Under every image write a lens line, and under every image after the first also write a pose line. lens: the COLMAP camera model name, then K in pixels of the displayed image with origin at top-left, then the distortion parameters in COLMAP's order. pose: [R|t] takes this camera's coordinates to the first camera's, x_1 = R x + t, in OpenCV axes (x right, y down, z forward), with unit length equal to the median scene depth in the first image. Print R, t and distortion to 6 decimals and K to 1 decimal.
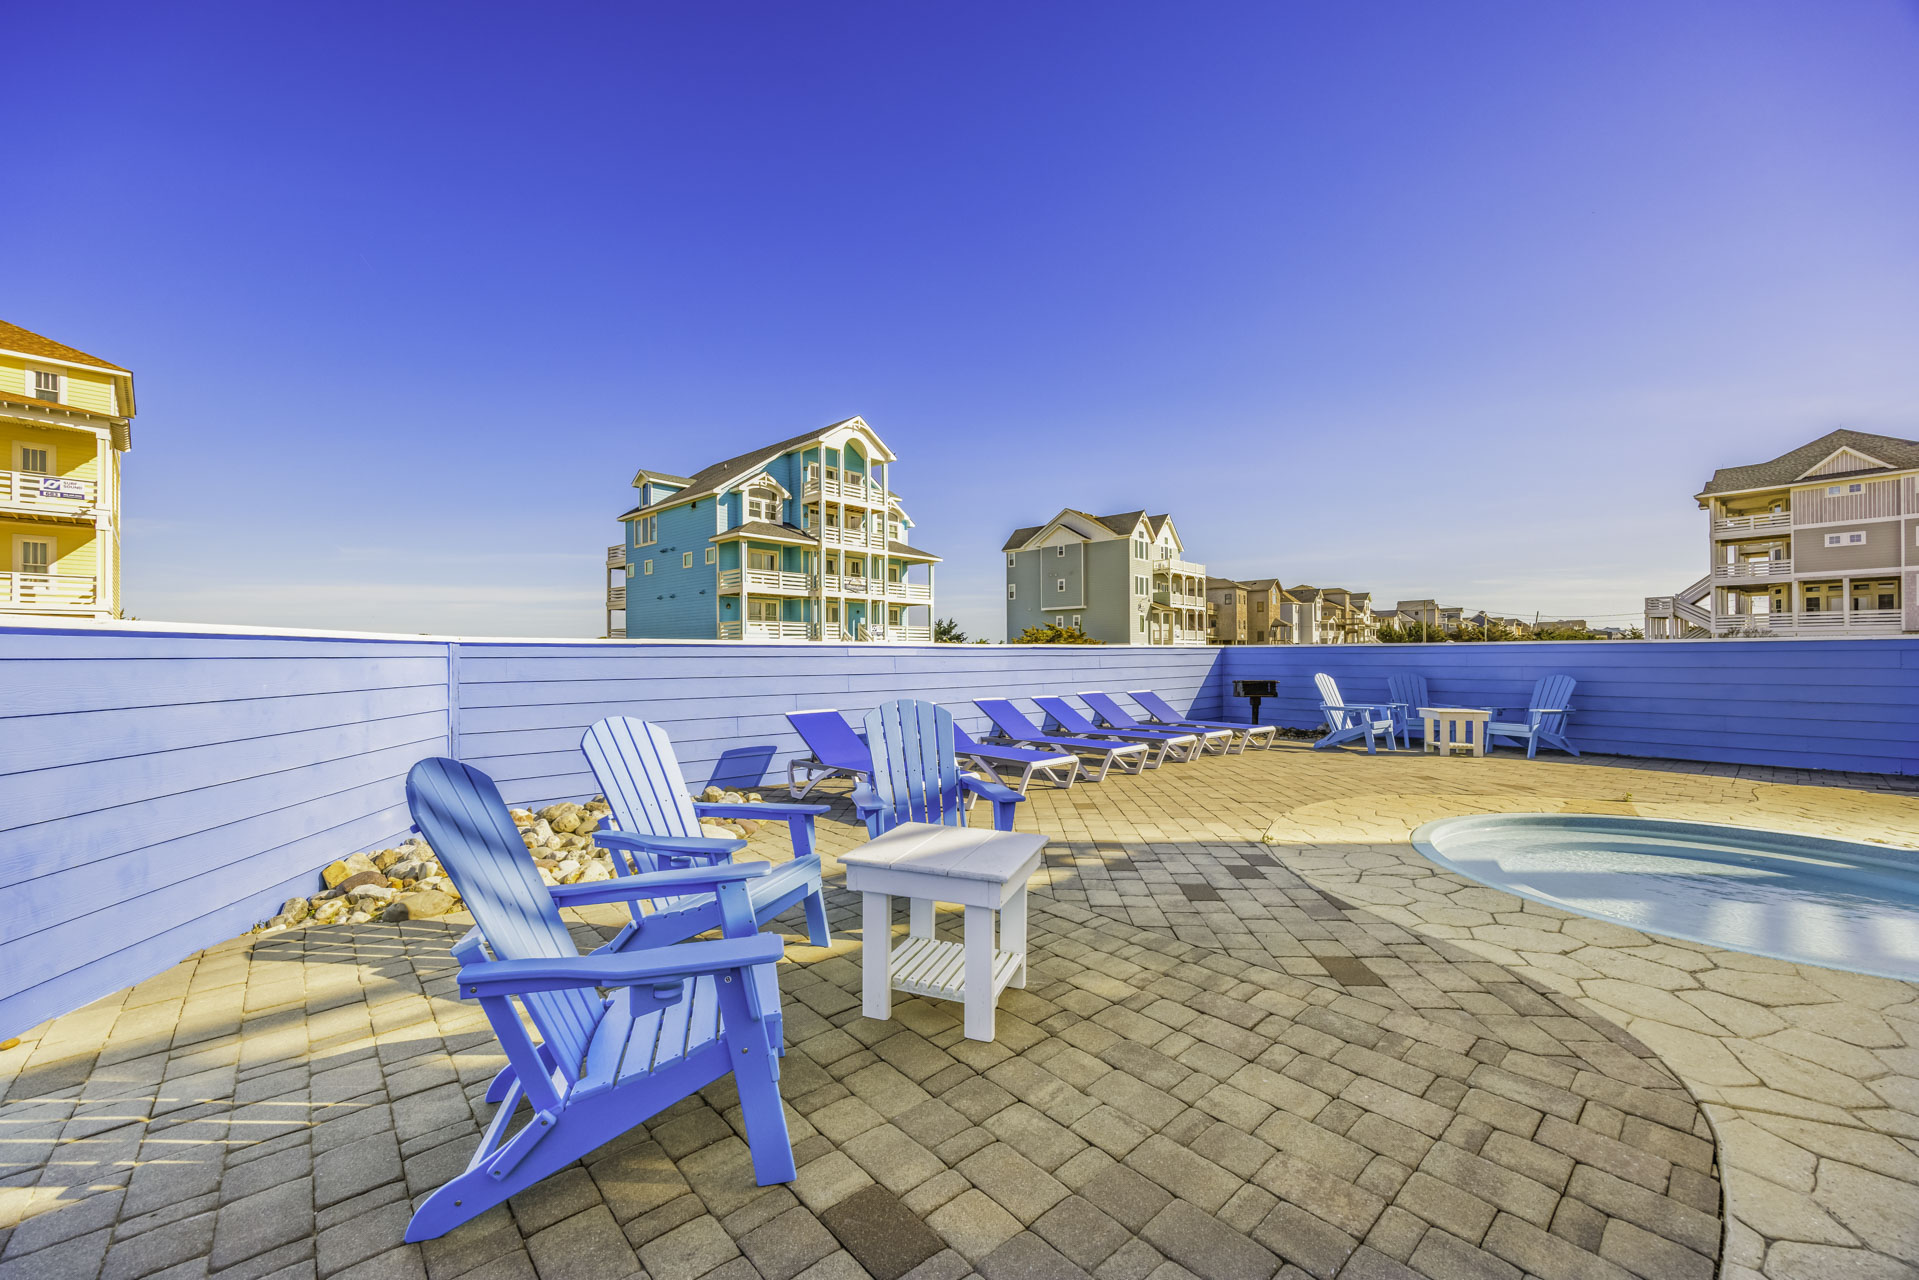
lens RADIAL K [[759.3, 0, 959.5], [0, 759.3, 640.0], [0, 0, 1]] dist [0.001845, -0.000189]
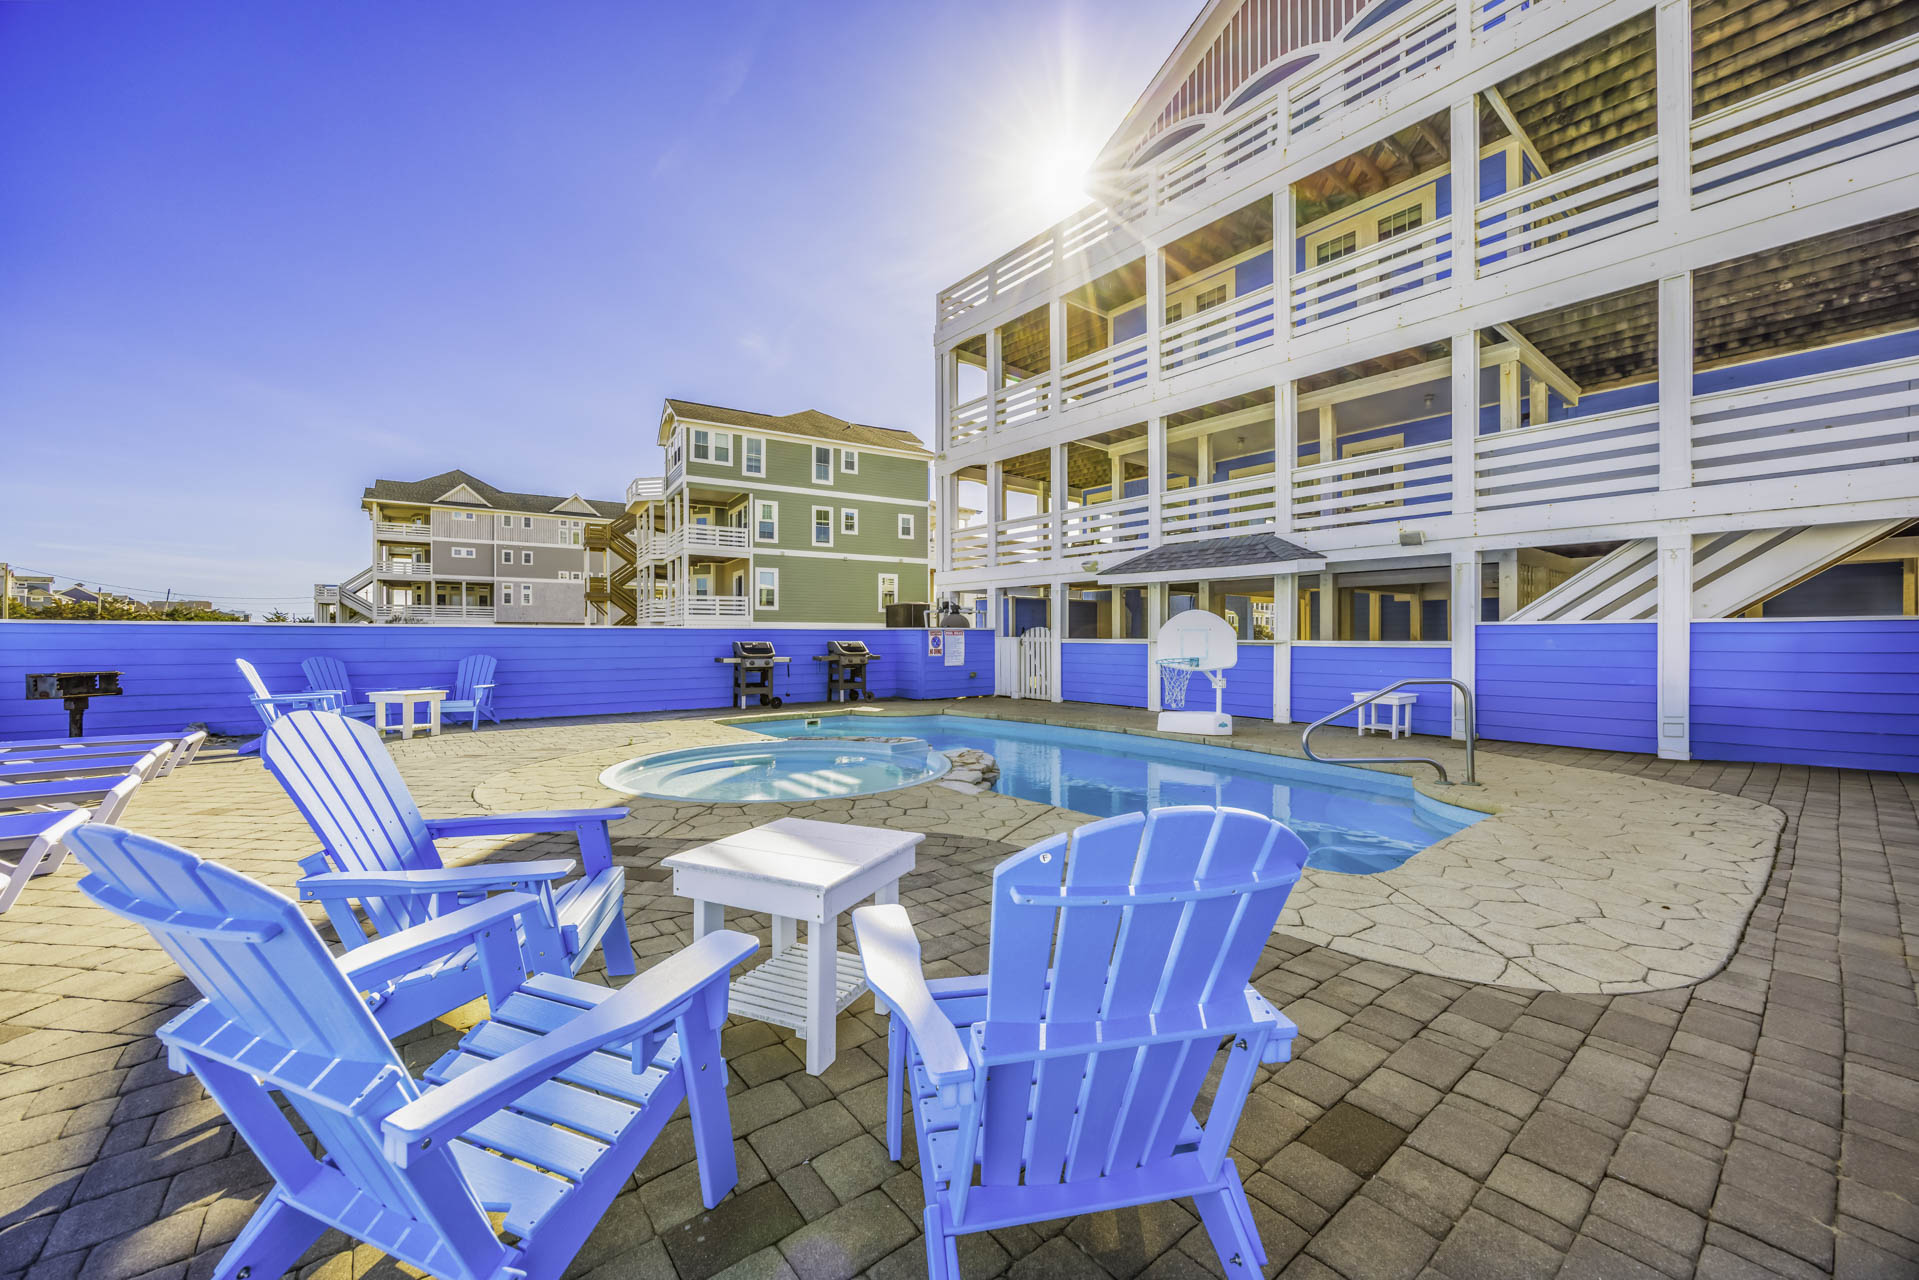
lens RADIAL K [[717.7, 0, 959.5], [0, 717.7, 640.0], [0, 0, 1]] dist [-0.002139, -0.000186]
pose [[0.059570, 0.000554, 0.998224, -0.052820], [-0.022416, 0.999748, 0.000783, 0.001518], [-0.997972, -0.022423, 0.059568, 0.048651]]
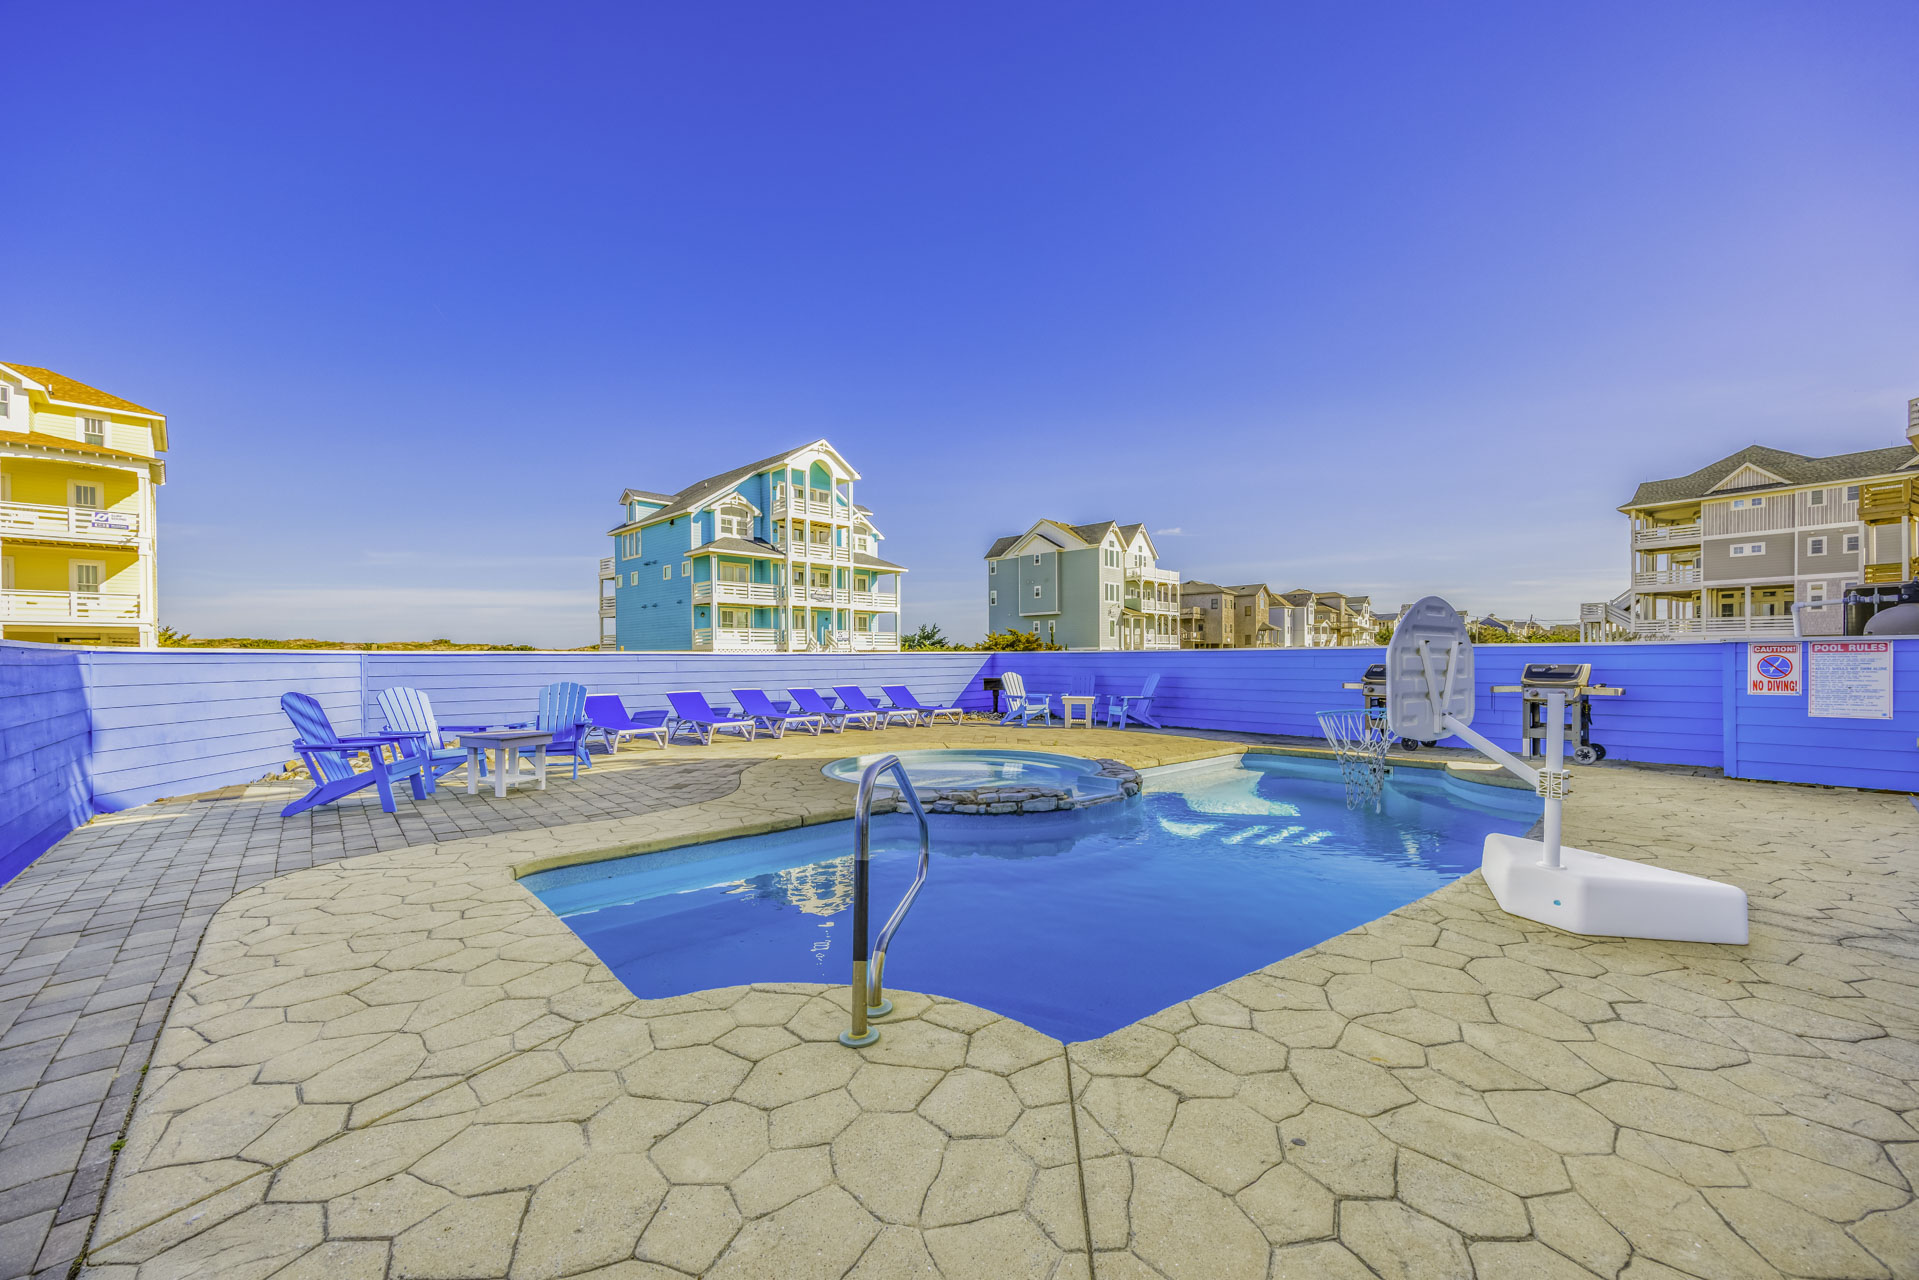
lens RADIAL K [[767.8, 0, 980.5], [0, 767.8, 650.9], [0, 0, 1]] dist [-0.000364, 0.000616]
pose [[0.999962, -0.001673, -0.008585, 0.096375], [0.001761, 0.999945, 0.010302, -0.002550], [0.008567, -0.010317, 0.999910, -0.096274]]
